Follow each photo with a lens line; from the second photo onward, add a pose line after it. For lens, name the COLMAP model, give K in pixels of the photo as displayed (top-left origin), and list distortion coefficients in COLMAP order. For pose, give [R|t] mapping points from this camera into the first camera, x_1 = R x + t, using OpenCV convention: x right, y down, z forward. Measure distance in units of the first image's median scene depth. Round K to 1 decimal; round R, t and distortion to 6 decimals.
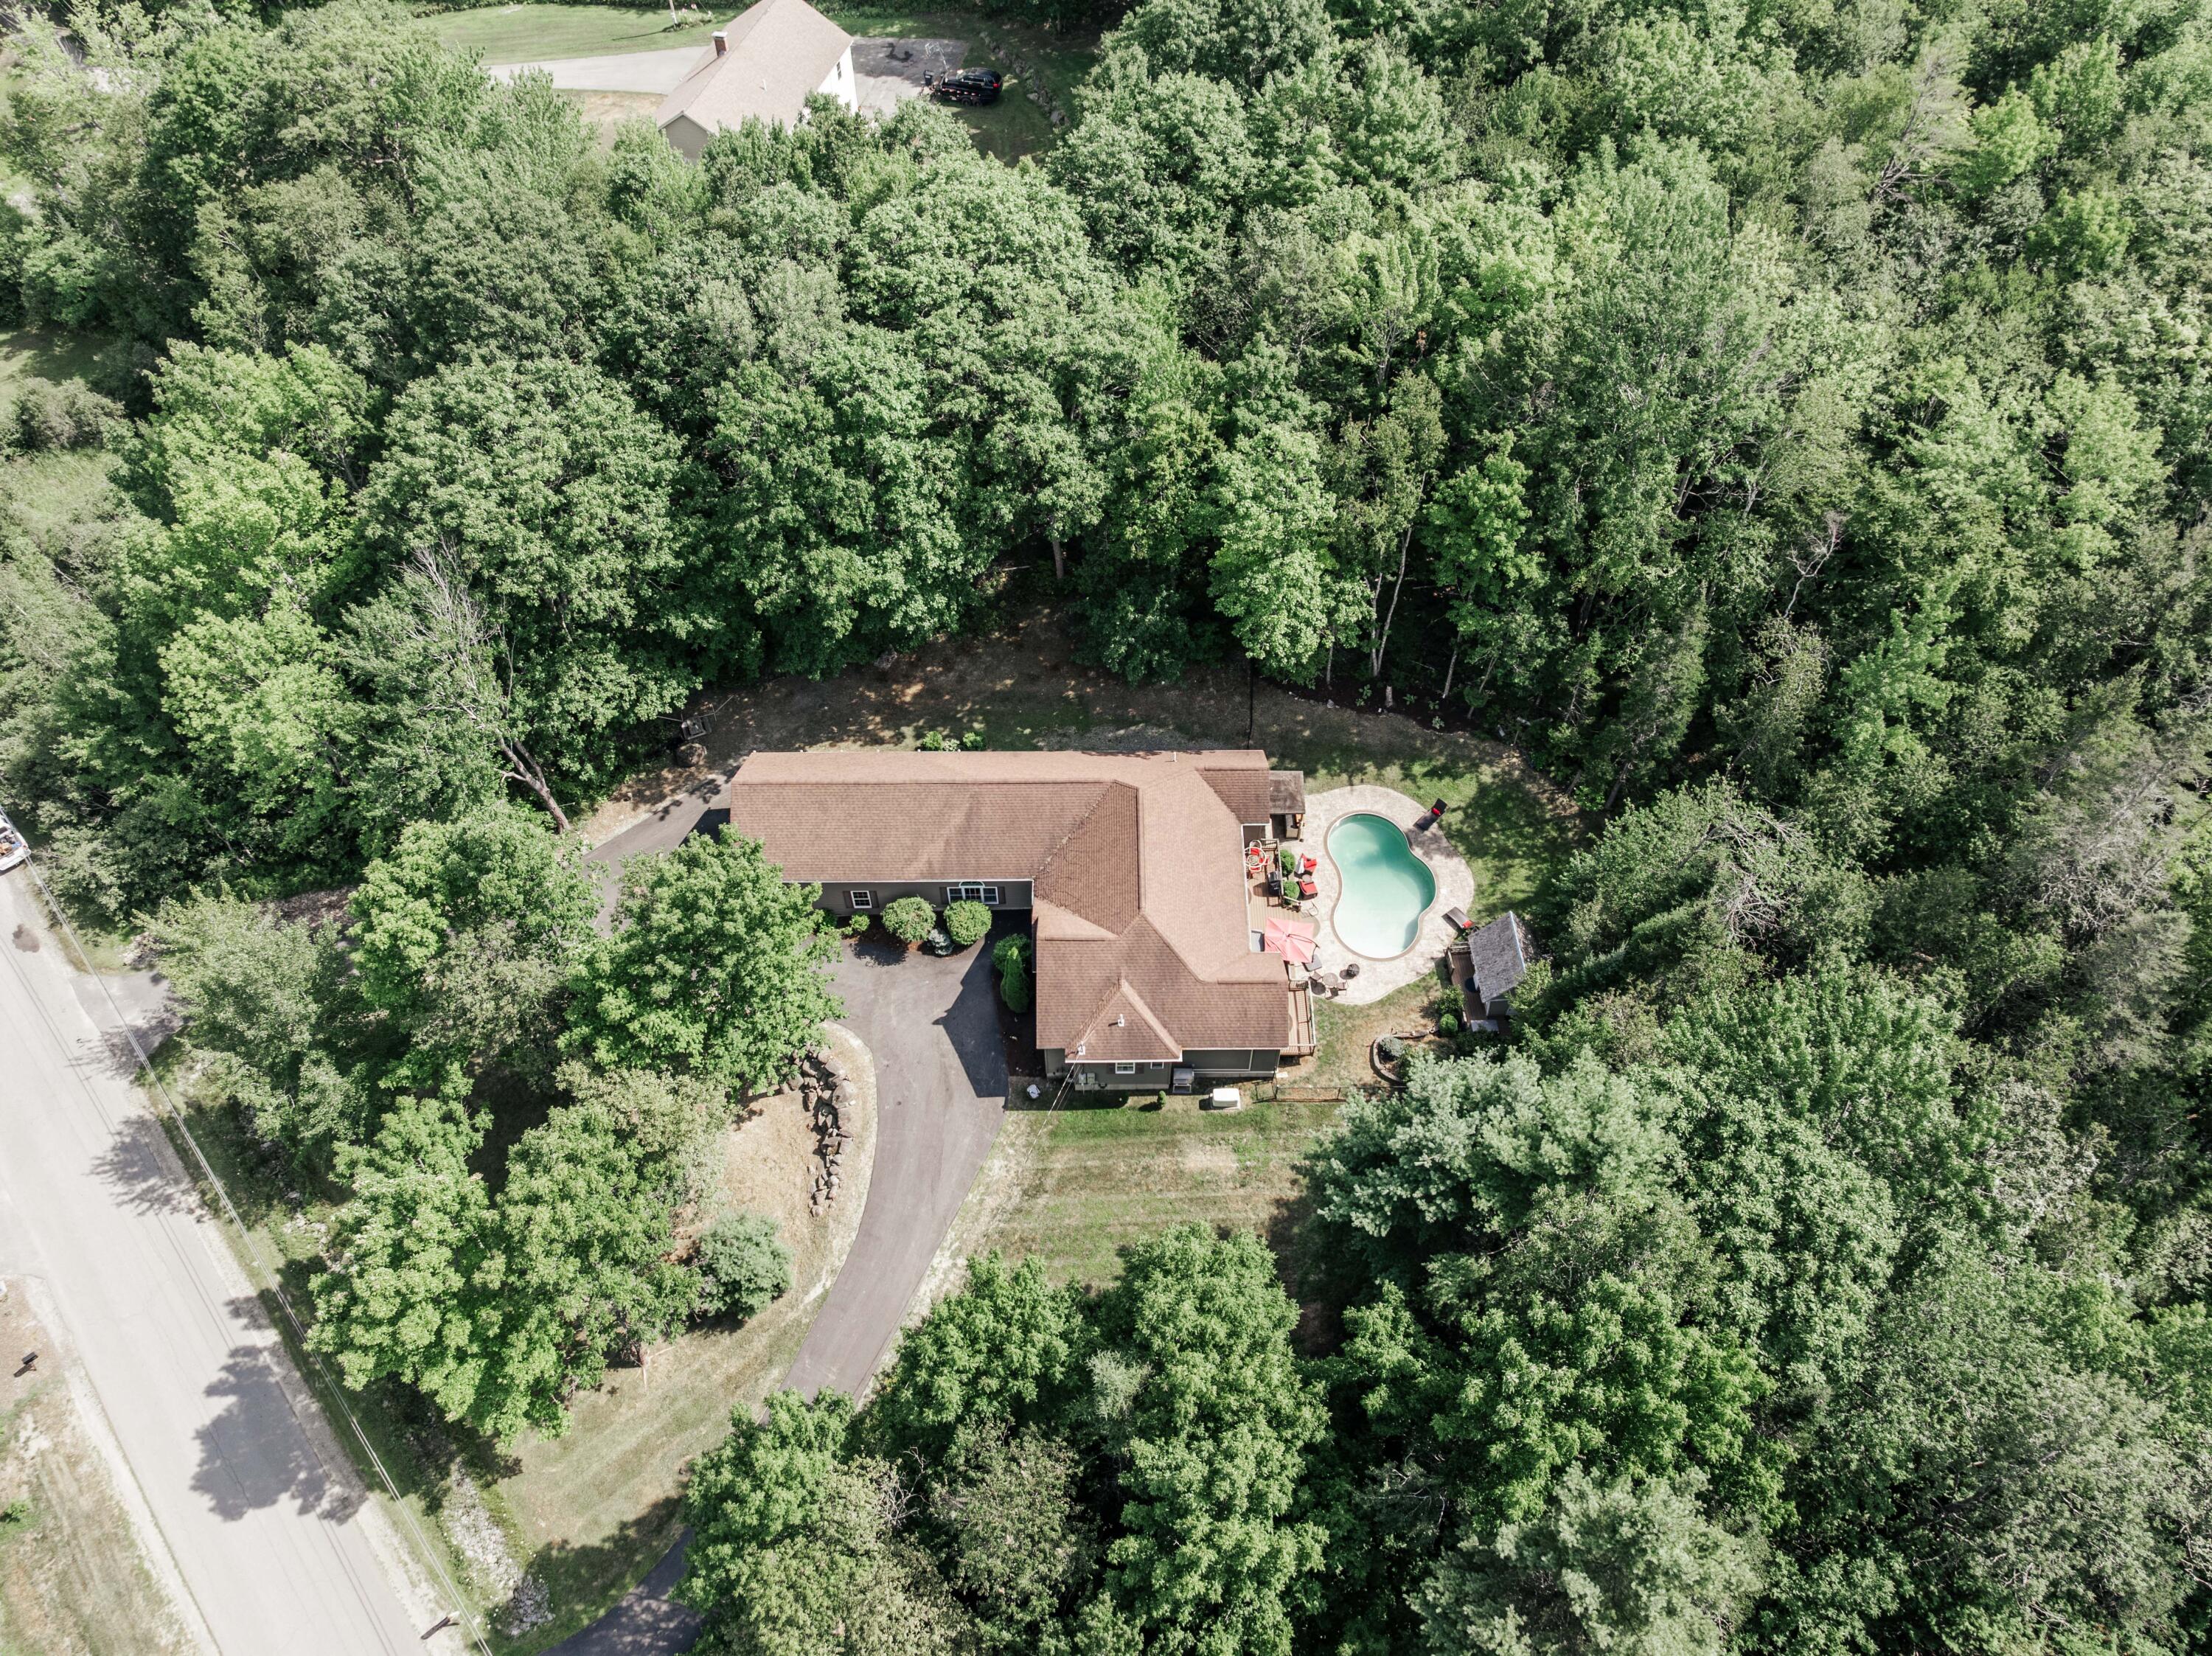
lens RADIAL K [[1551.8, 0, 1090.8], [0, 1551.8, 806.1], [0, 0, 1]] dist [-0.023316, -0.001932]
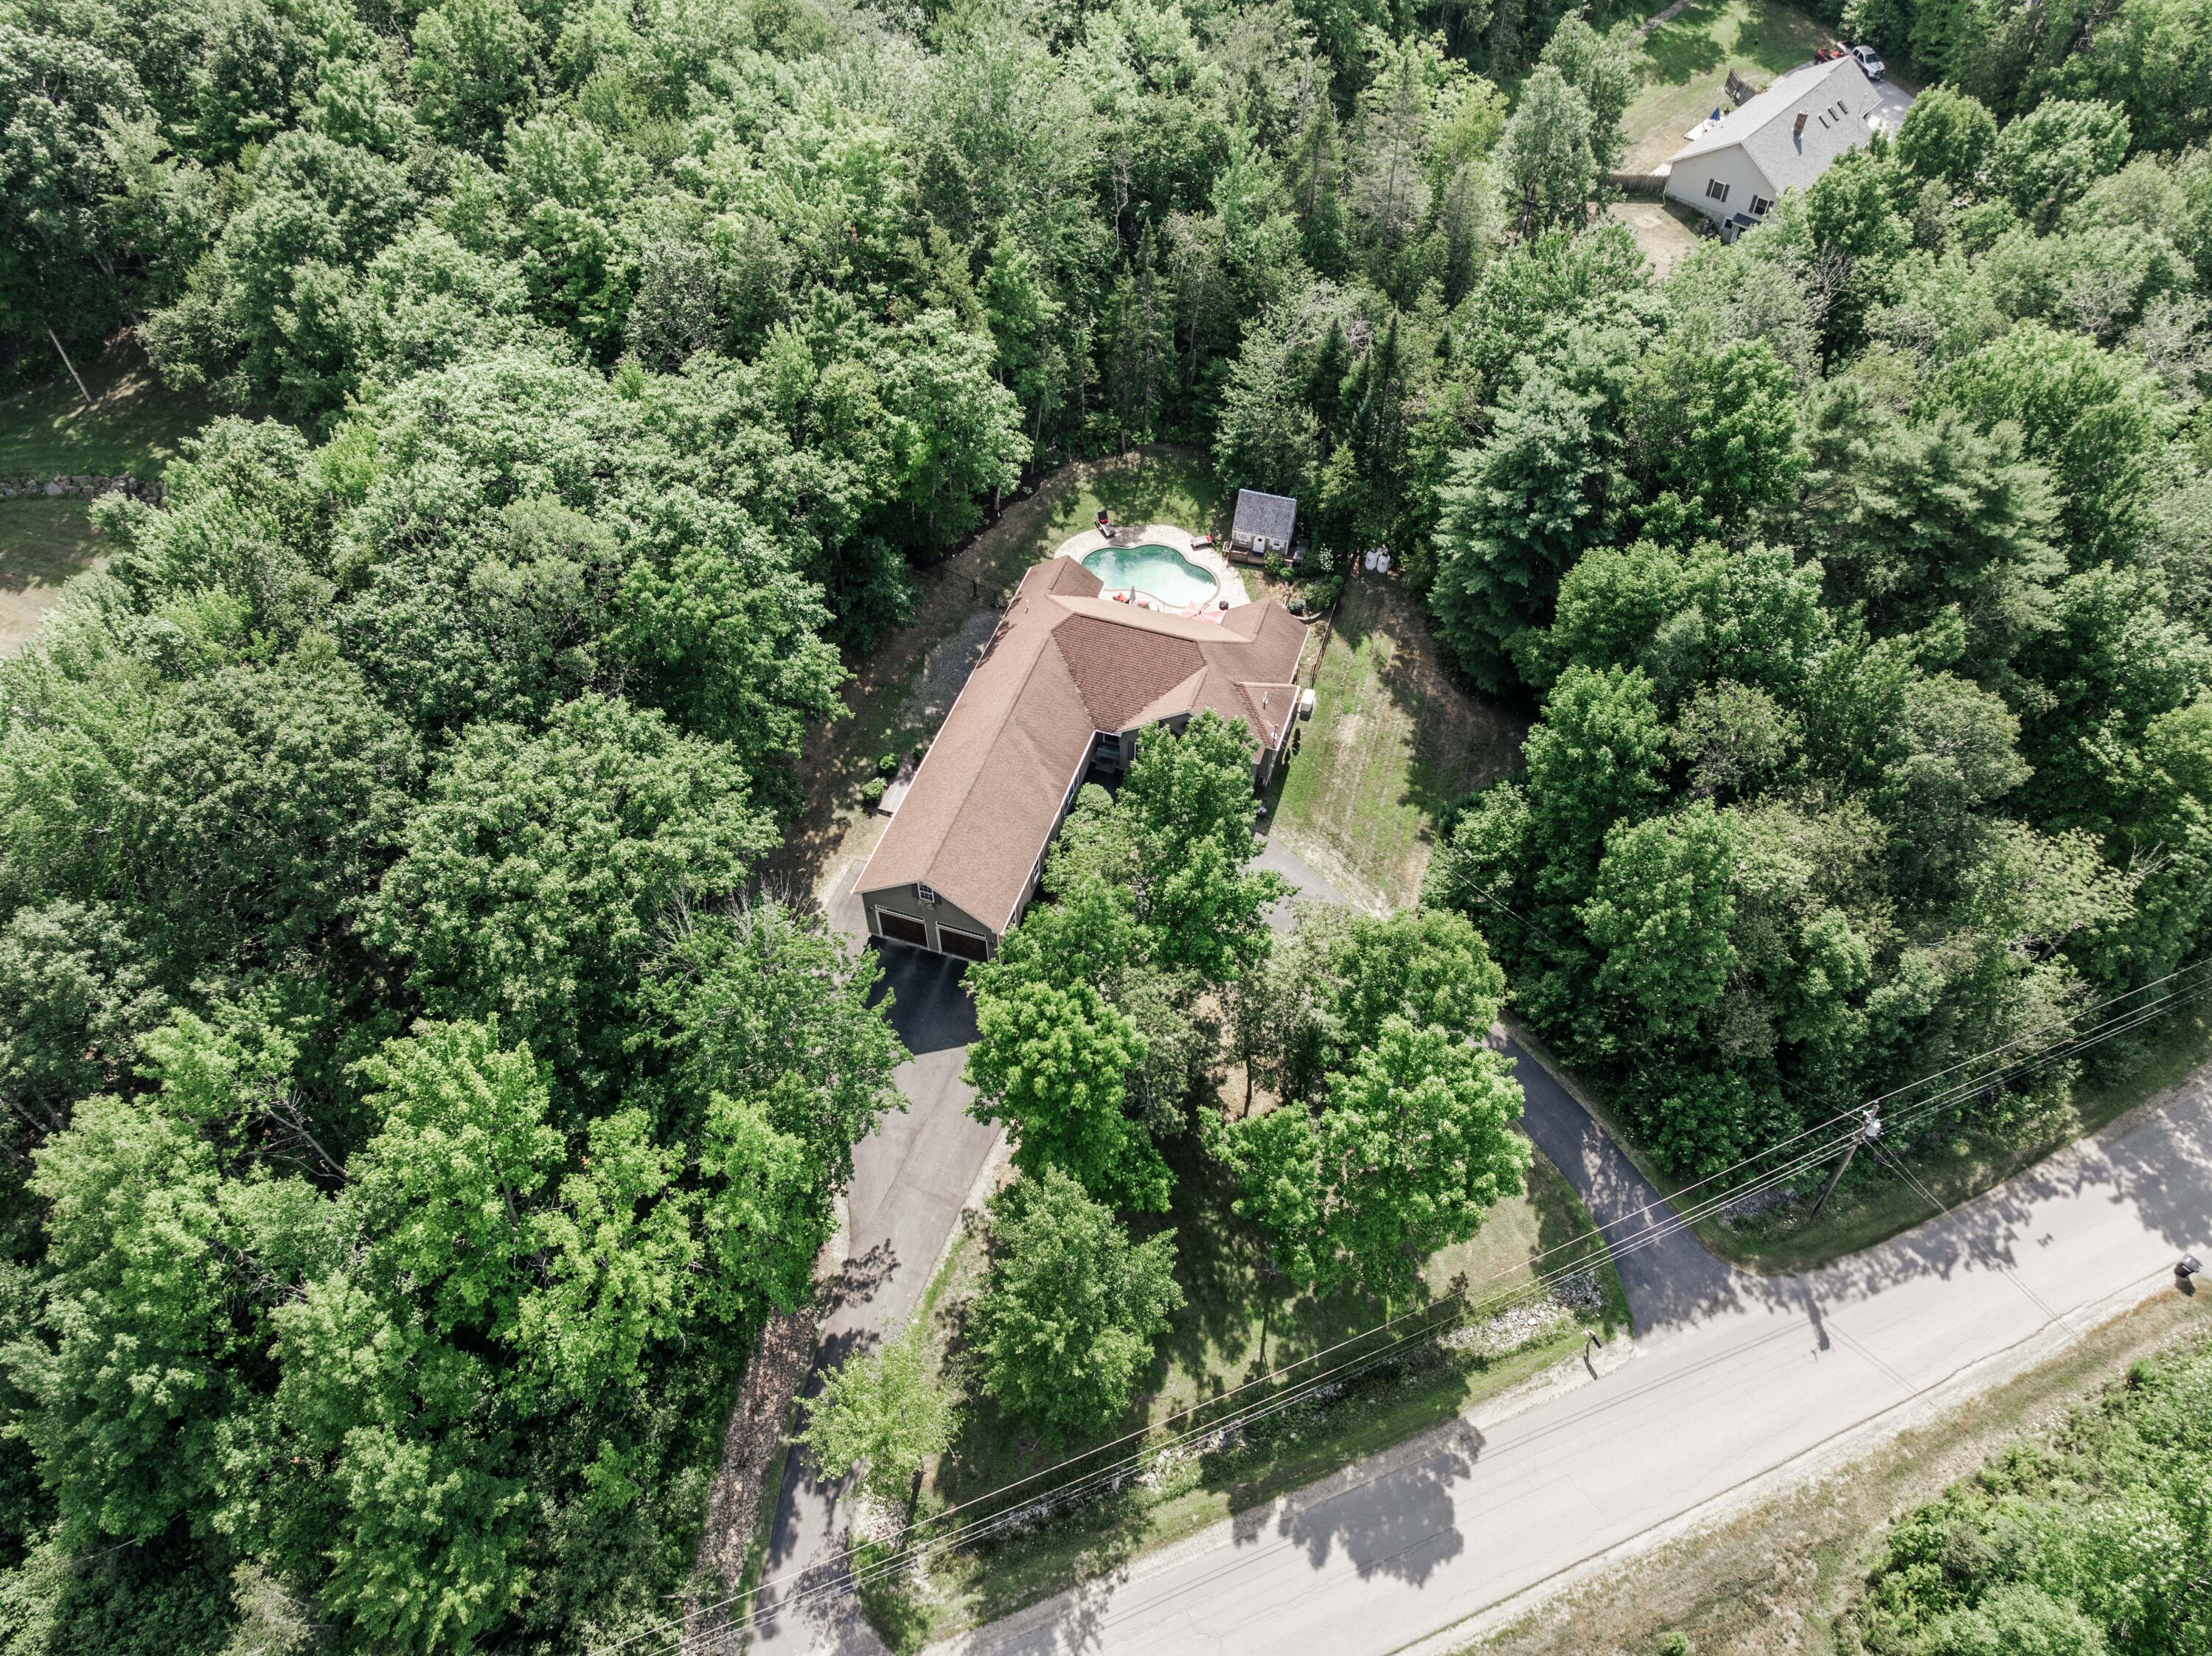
lens RADIAL K [[1556.7, 0, 1115.2], [0, 1556.7, 814.0], [0, 0, 1]] dist [-0.039529, 0.007429]
pose [[0.317726, -0.718772, 0.618398, -0.790225], [0.752770, 0.587774, 0.296412, -0.244938], [-0.576531, 0.371334, 0.727821, 0.193078]]
